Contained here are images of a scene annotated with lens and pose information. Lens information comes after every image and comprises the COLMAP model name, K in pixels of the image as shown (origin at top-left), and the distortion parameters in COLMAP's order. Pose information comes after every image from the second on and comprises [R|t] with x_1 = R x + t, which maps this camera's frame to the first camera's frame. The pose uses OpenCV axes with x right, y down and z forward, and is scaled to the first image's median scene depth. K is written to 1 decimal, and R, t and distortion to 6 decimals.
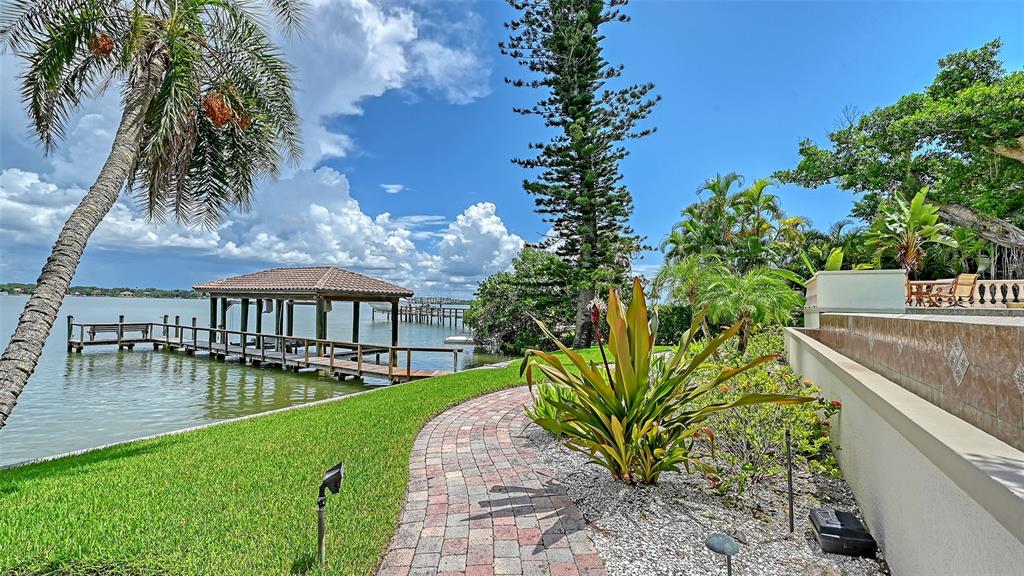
lens RADIAL K [[414.7, 0, 508.7], [0, 414.7, 298.2], [0, 0, 1]] dist [-0.001872, -0.000136]
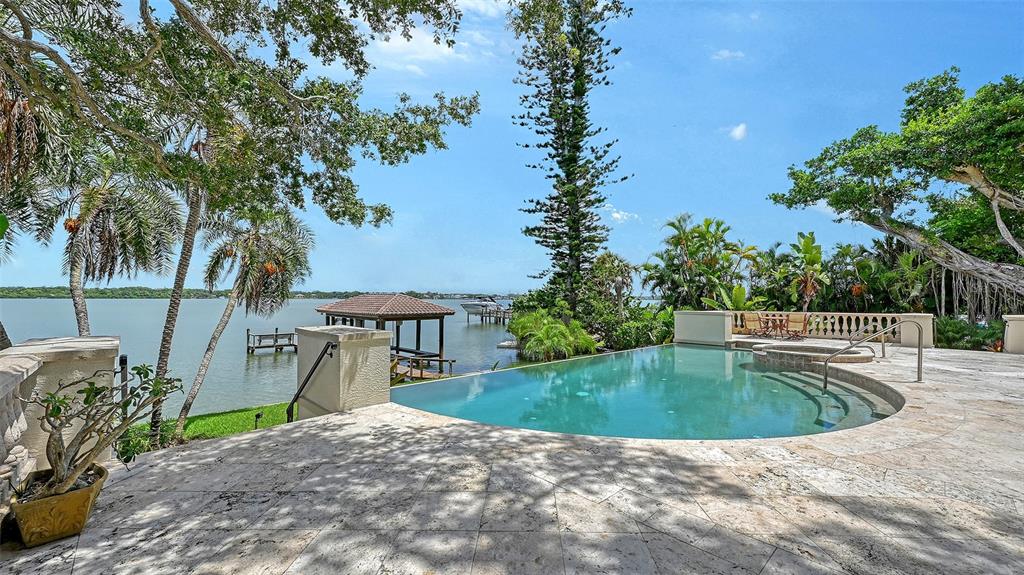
lens RADIAL K [[416.1, 0, 512.0], [0, 416.1, 287.5], [0, 0, 1]] dist [0.001773, 0.000104]
pose [[0.962081, -0.025607, -0.271559, 0.319943], [0.021925, 0.999622, -0.016584, -0.067202], [0.271881, 0.010002, 0.962279, -0.233104]]
